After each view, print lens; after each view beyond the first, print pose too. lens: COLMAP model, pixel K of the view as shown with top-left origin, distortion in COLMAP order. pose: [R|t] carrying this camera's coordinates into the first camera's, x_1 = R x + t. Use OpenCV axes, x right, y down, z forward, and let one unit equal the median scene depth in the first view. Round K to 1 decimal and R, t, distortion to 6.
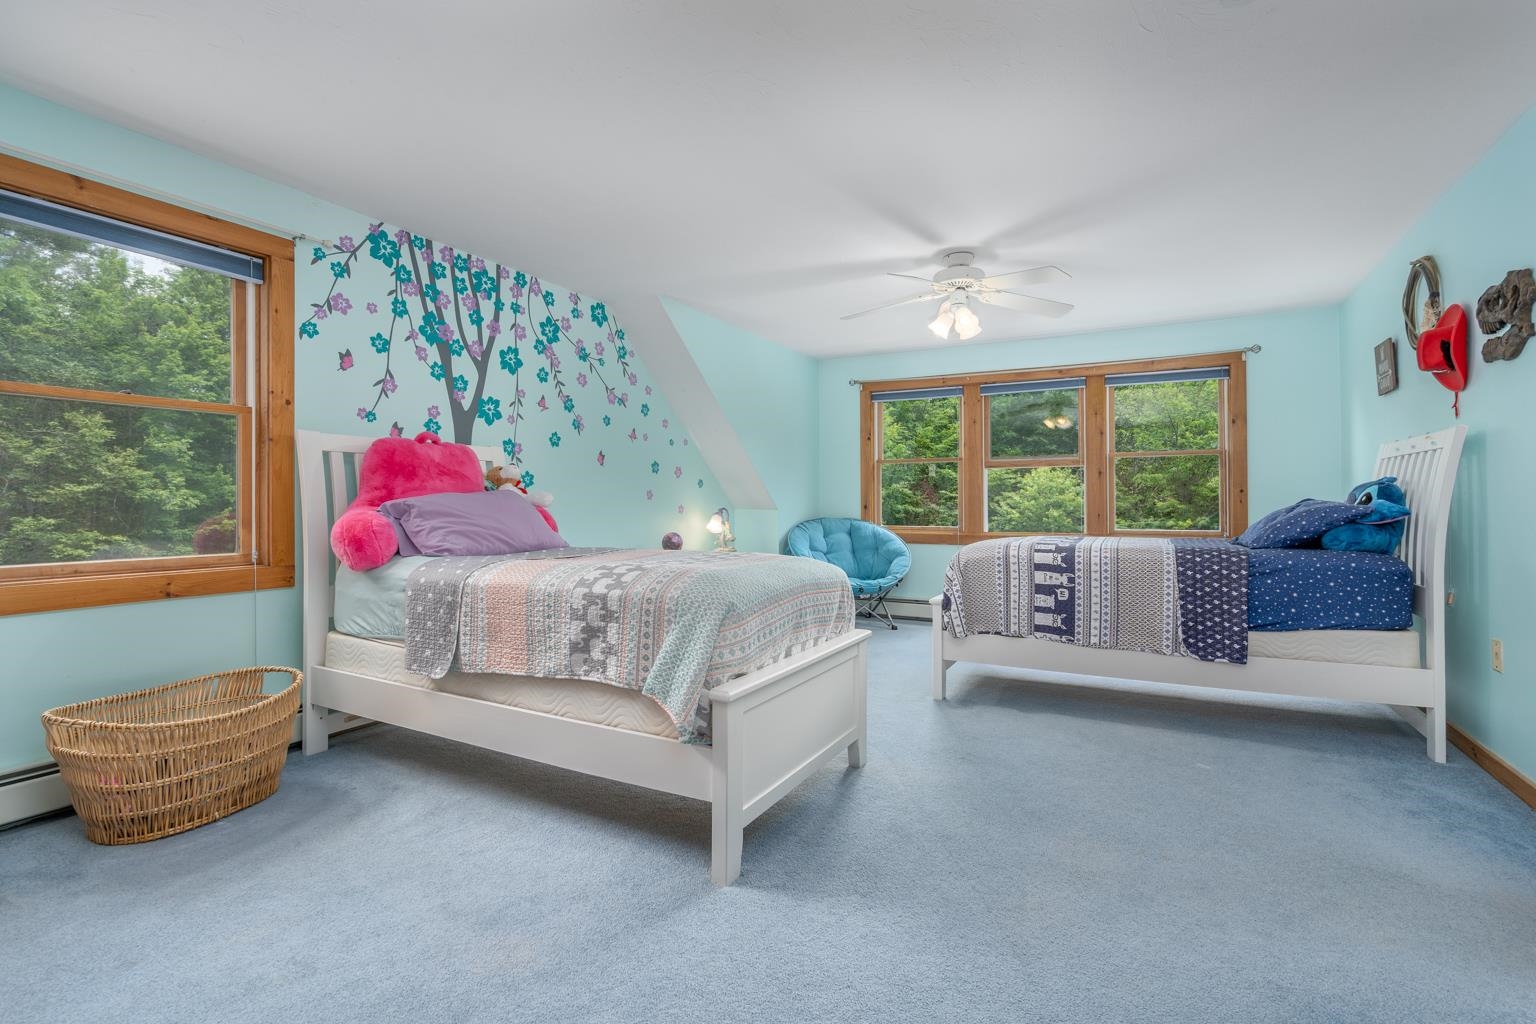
lens RADIAL K [[703.4, 0, 770.5], [0, 703.4, 501.7], [0, 0, 1]] dist [0.003597, 0.000304]
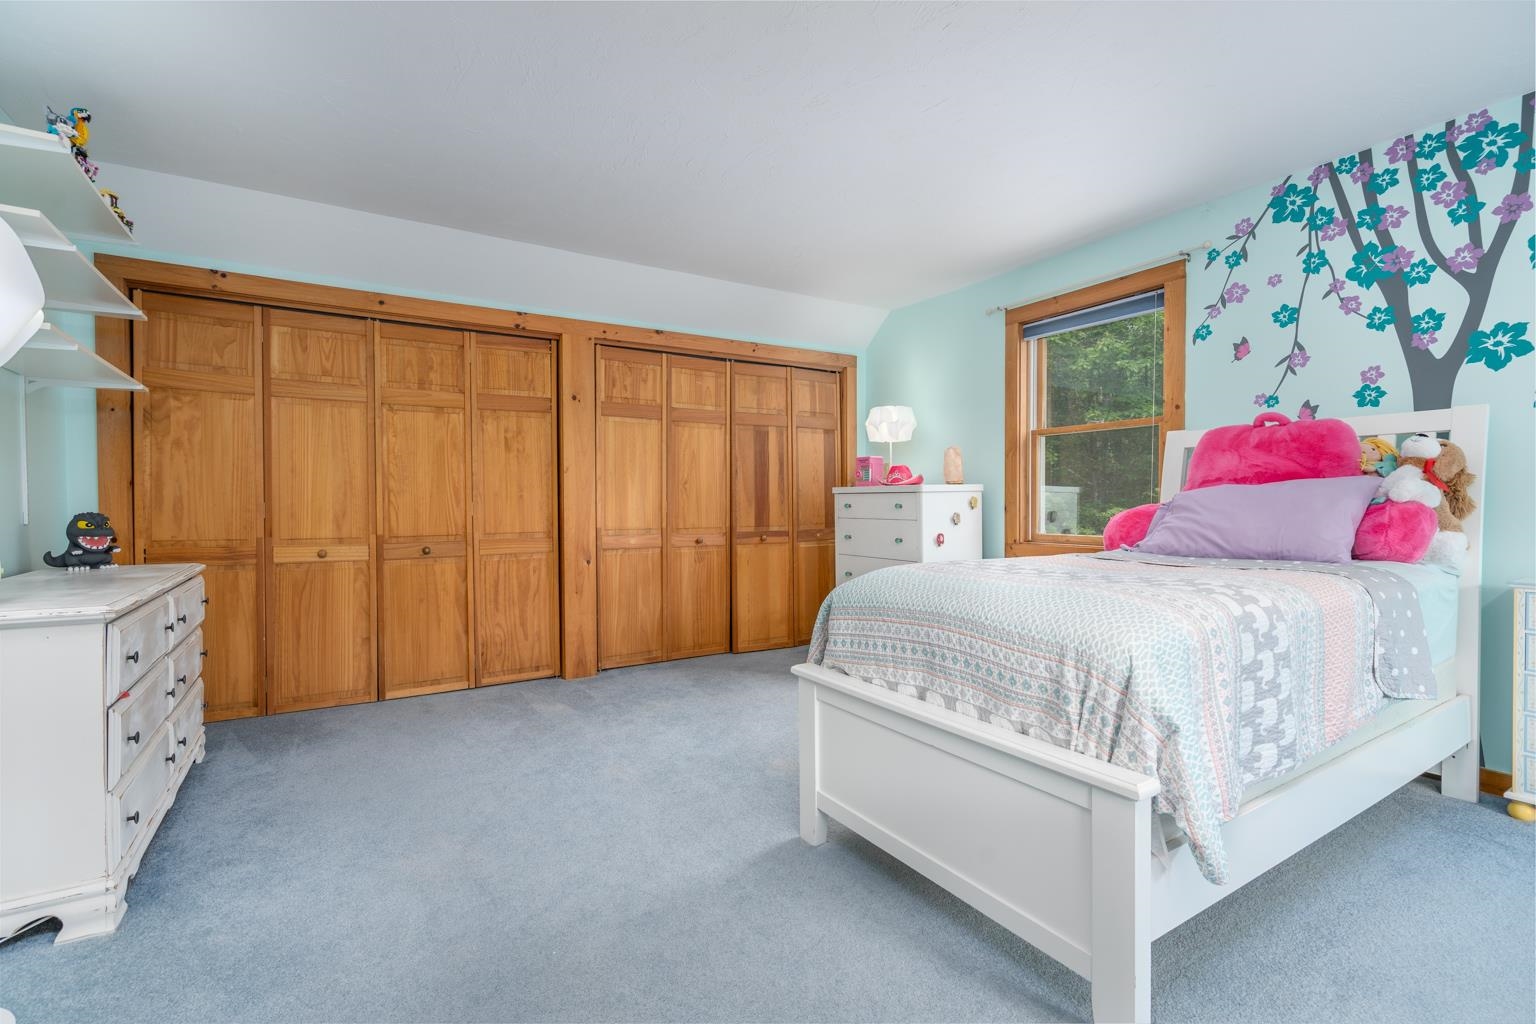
lens RADIAL K [[703.4, 0, 776.6], [0, 703.4, 520.0], [0, 0, 1]] dist [0.003597, 0.000304]
pose [[-0.480503, 0.025137, -0.876633, 0.514903], [0.007142, 0.999668, 0.024750, 0.005255], [0.876964, 0.005632, -0.480523, 0.831470]]
